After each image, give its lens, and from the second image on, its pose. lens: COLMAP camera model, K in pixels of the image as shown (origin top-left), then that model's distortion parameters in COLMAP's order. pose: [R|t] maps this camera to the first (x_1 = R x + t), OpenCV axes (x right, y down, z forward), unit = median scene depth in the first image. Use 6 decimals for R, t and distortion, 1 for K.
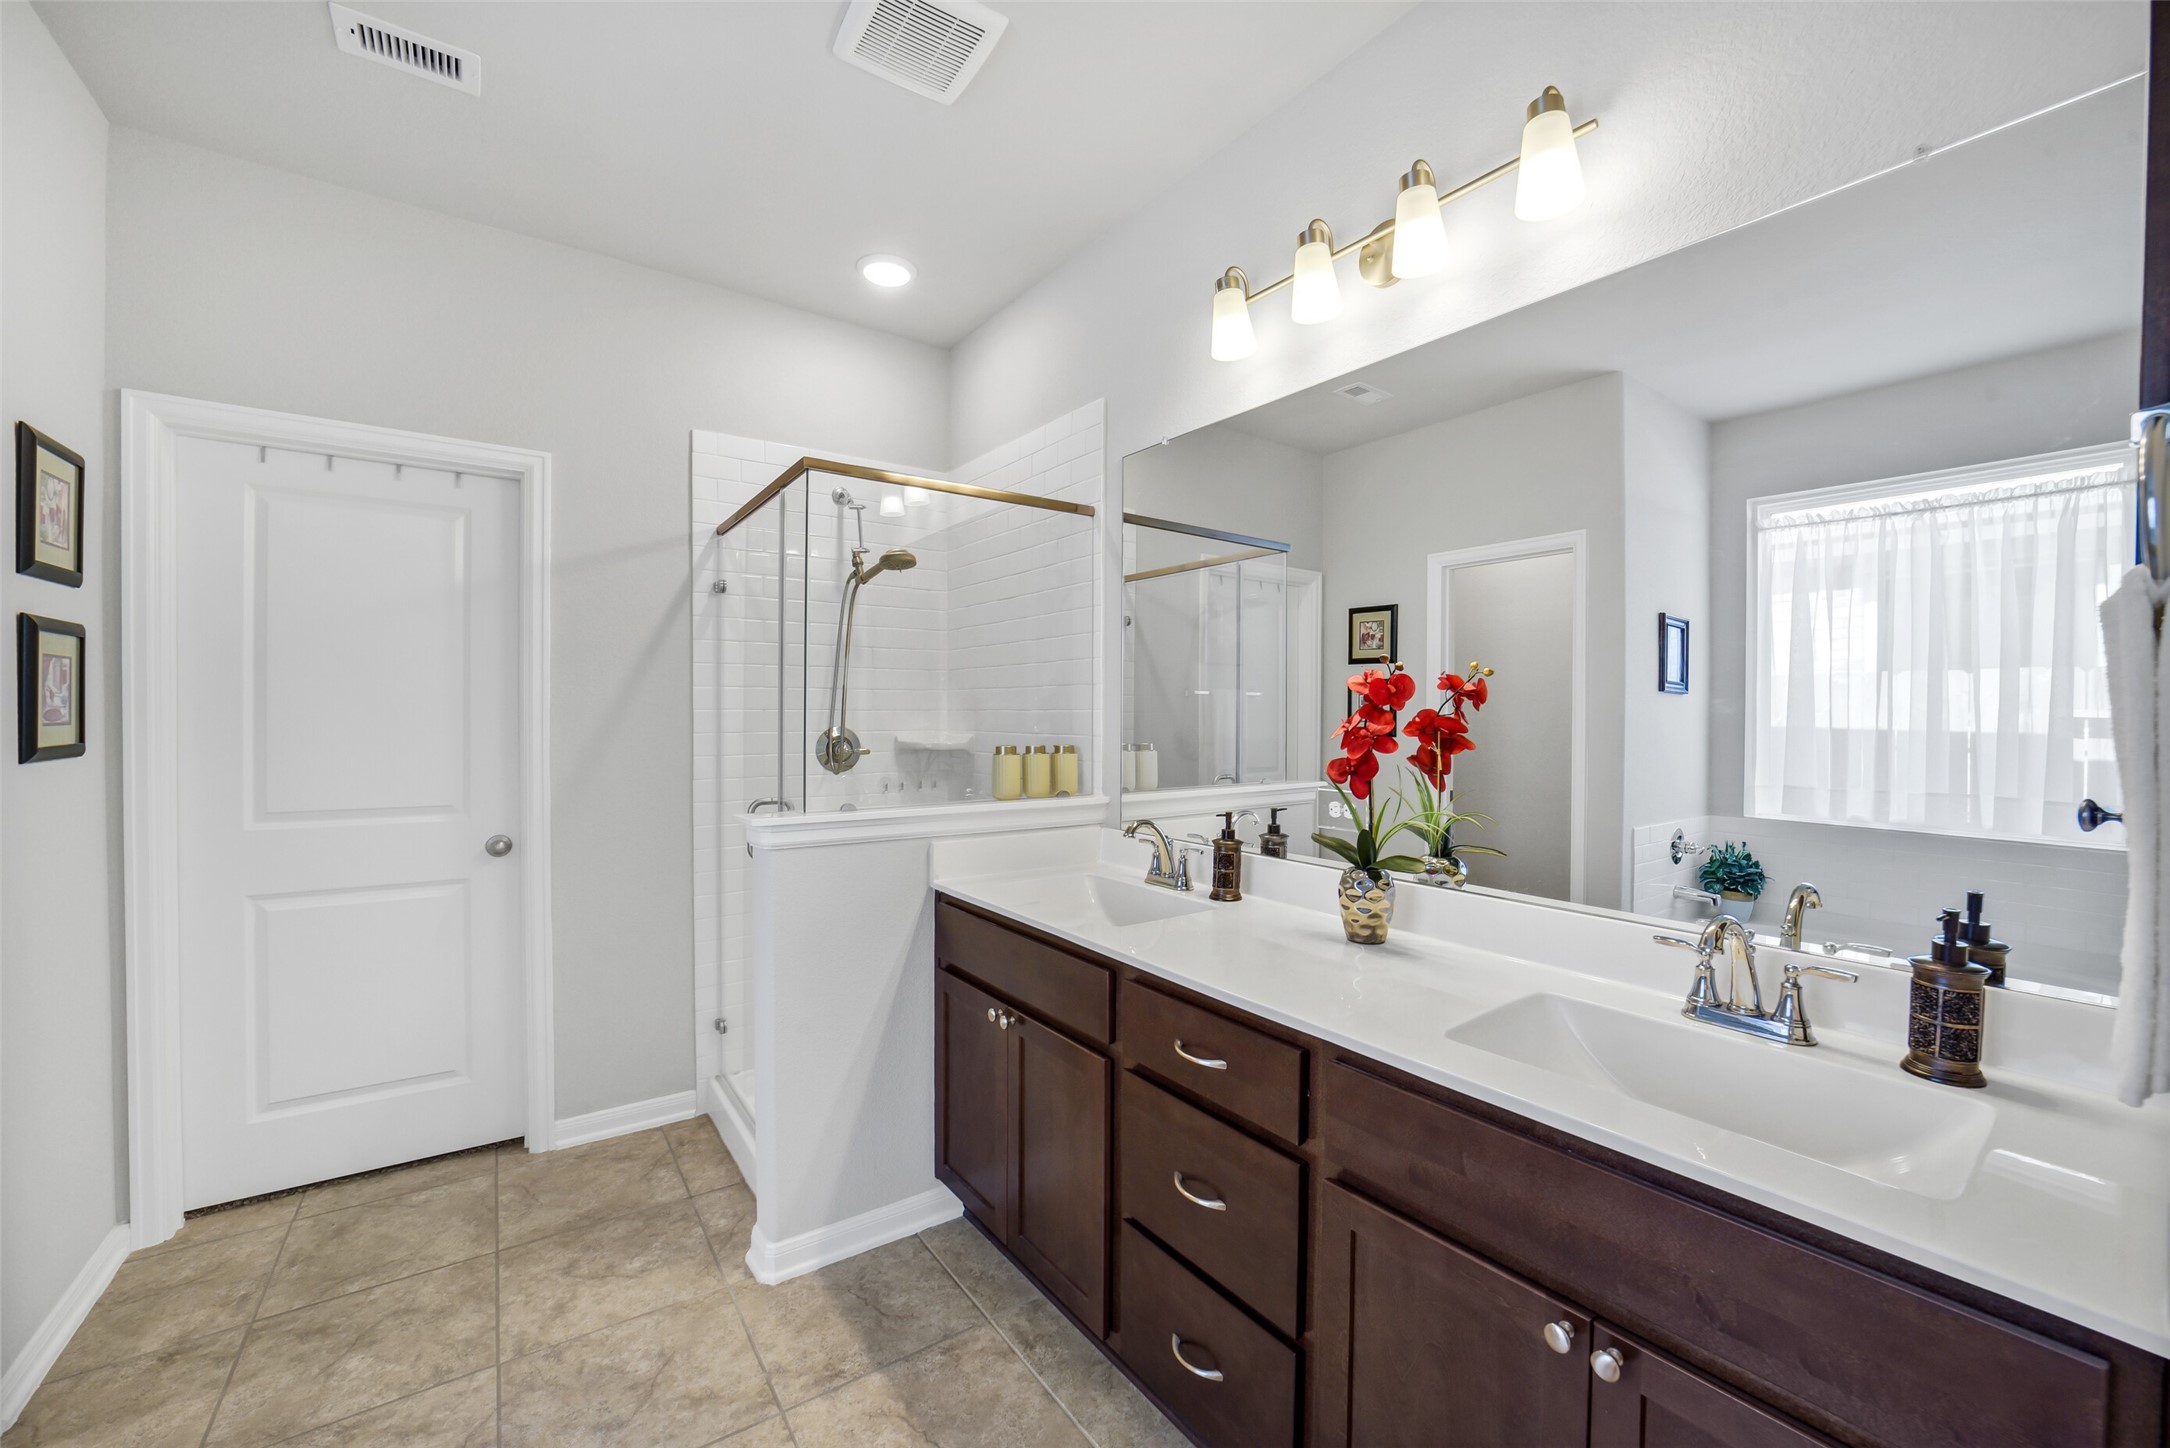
lens RADIAL K [[847.6, 0, 1088.6], [0, 847.6, 722.0], [0, 0, 1]] dist [-0.034178, 0.007353]
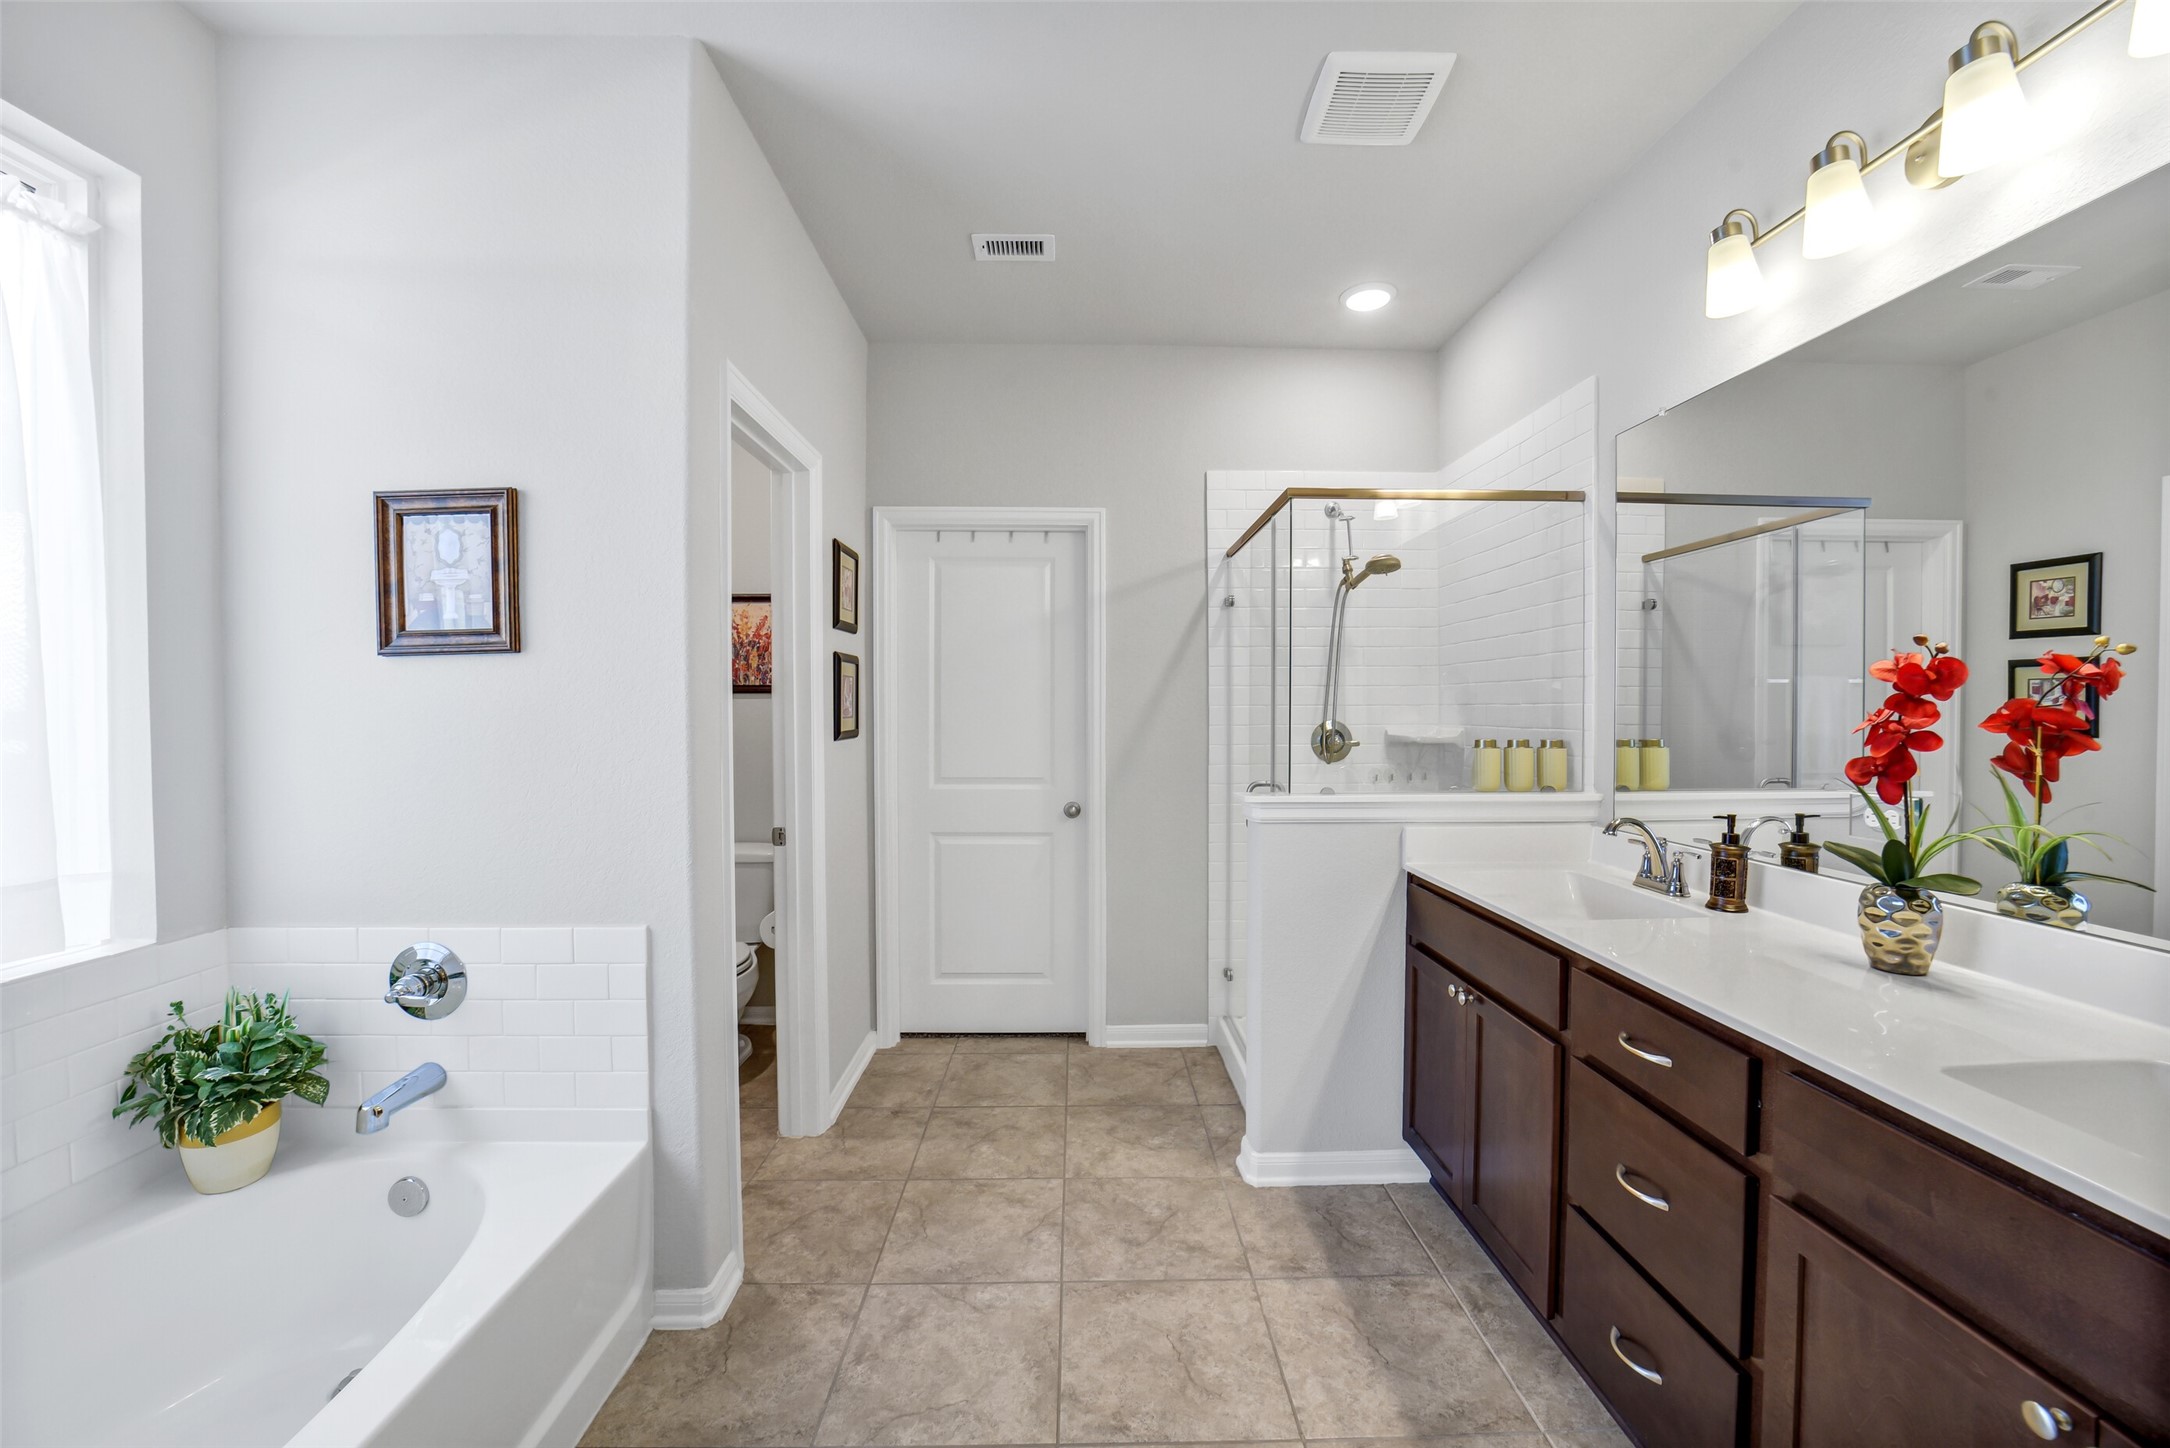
lens RADIAL K [[847.6, 0, 1083.0], [0, 847.6, 713.7], [0, 0, 1]] dist [-0.034178, 0.007353]
pose [[0.819664, -0.002458, -0.572839, 0.102615], [-0.000397, 0.999988, -0.004859, 0.003011], [0.572844, 0.004211, 0.819653, -0.123477]]
